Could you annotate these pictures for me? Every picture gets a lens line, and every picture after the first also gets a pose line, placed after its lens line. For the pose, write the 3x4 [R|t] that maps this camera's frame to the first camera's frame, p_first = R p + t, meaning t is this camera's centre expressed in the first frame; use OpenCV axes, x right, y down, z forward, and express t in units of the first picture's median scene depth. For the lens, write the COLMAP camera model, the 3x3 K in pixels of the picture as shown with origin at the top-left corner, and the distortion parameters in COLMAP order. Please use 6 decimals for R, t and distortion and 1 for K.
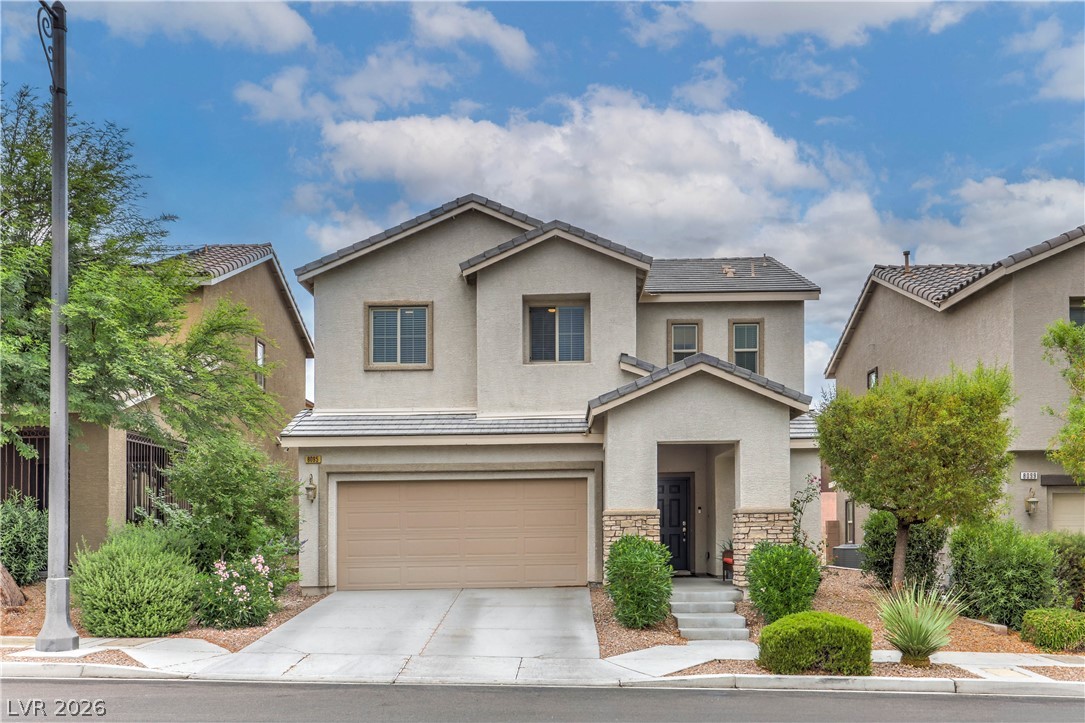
lens RADIAL K [[880.6, 0, 473.1], [0, 880.6, 426.7], [0, 0, 1]] dist [0.028133, 0.003882]
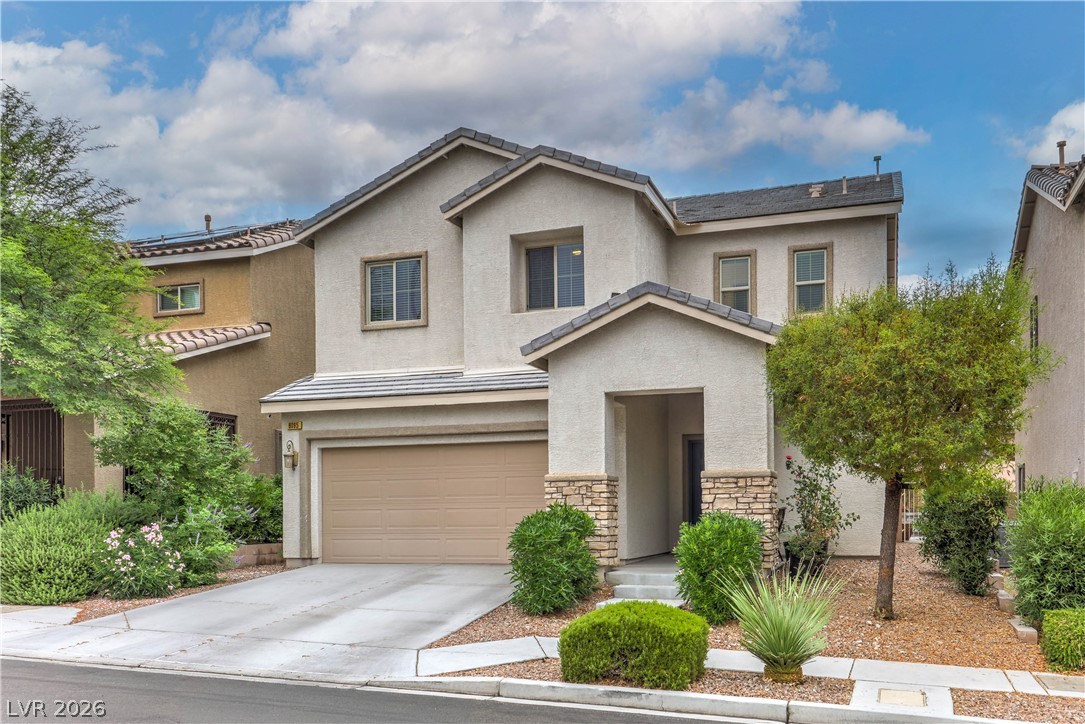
lens RADIAL K [[870.0, 0, 499.8], [0, 870.0, 422.0], [0, 0, 1]] dist [0.029792, -0.003315]
pose [[0.959236, -0.023822, -0.281600, 0.299758], [0.029248, 0.999458, 0.015083, 0.025723], [0.281088, -0.022705, 0.959413, 0.159248]]
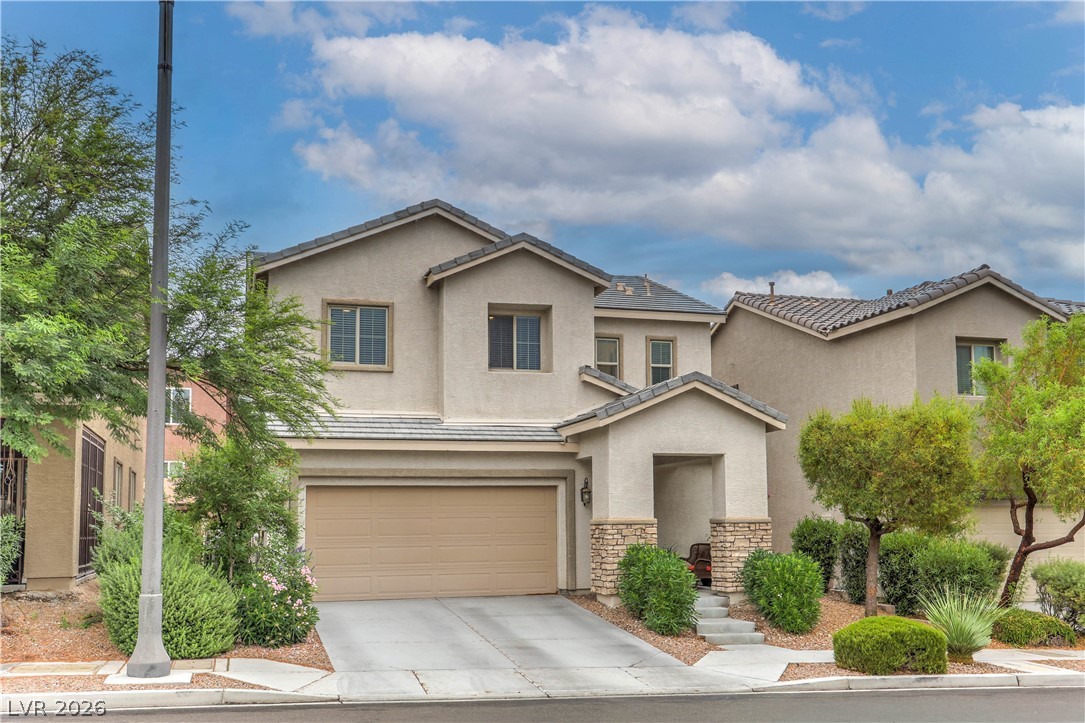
lens RADIAL K [[920.6, 0, 404.4], [0, 920.6, 363.5], [0, 0, 1]] dist [0.033827, -0.001019]
pose [[0.967412, 0.046359, 0.248927, -0.309653], [-0.030418, 0.997255, -0.067509, -0.005707], [-0.251373, 0.057737, 0.966167, 0.005941]]
